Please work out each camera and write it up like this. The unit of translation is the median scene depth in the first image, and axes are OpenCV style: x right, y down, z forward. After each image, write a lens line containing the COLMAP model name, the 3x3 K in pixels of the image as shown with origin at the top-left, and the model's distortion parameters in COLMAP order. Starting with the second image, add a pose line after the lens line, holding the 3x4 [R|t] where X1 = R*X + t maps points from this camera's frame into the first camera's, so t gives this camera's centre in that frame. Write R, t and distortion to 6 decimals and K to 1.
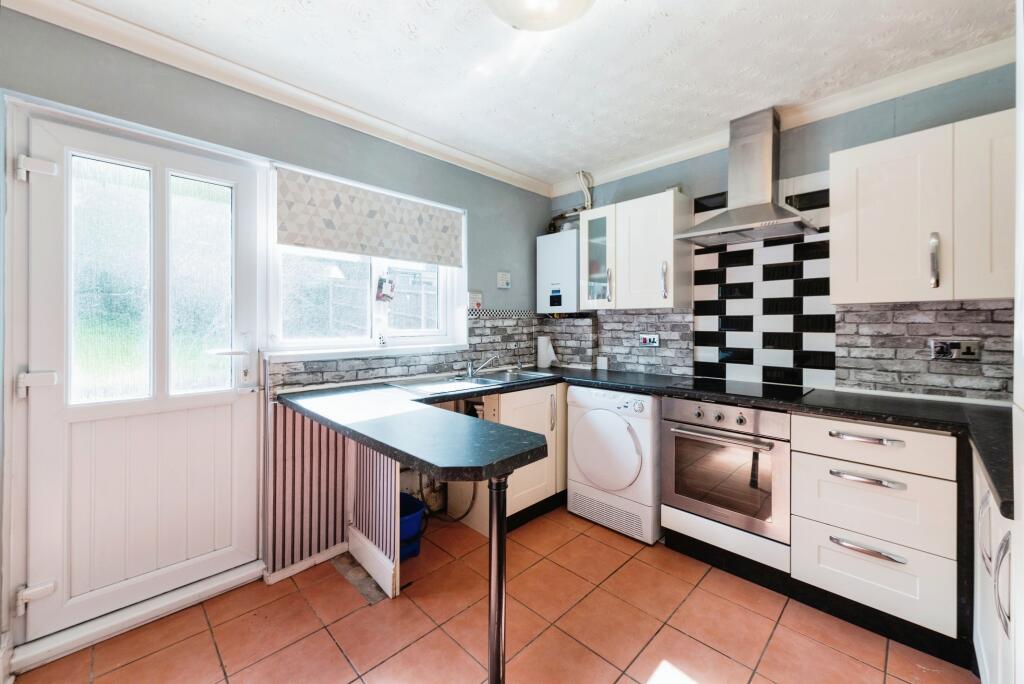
lens RADIAL K [[393.8, 0, 511.8], [0, 393.8, 322.1], [0, 0, 1]] dist [0.008662, -0.000119]
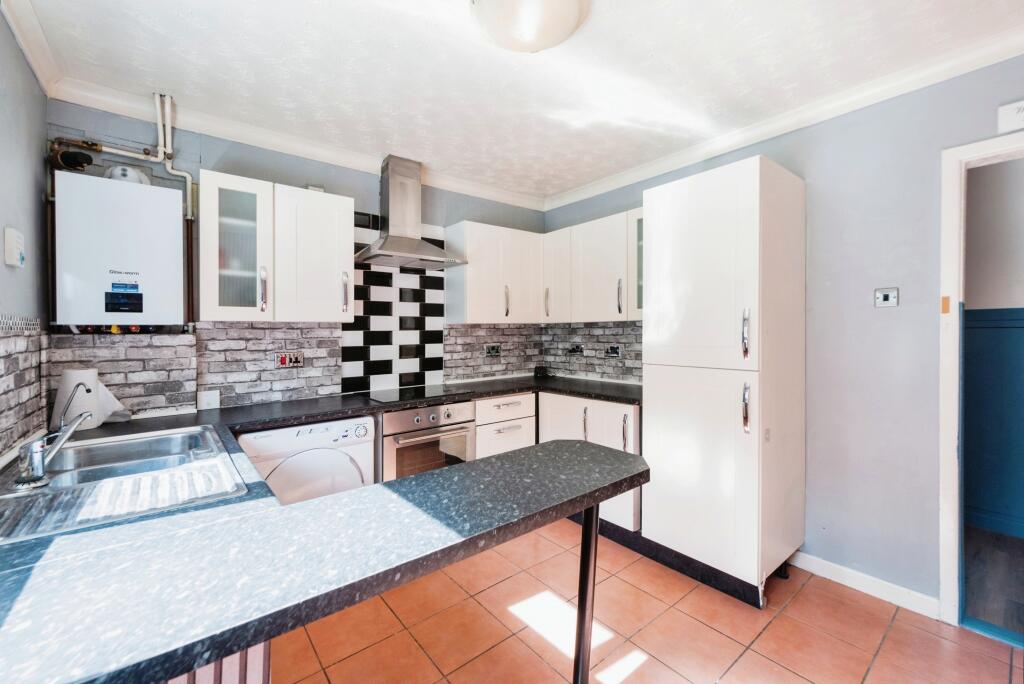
lens RADIAL K [[422.5, 0, 512.0], [0, 422.5, 342.0], [0, 0, 1]] dist [0.000253, 0.000013]
pose [[0.099088, -0.021980, 0.994836, -0.528127], [0.012175, 0.999708, 0.020875, -0.005414], [-0.995004, 0.010043, 0.099327, 0.487044]]
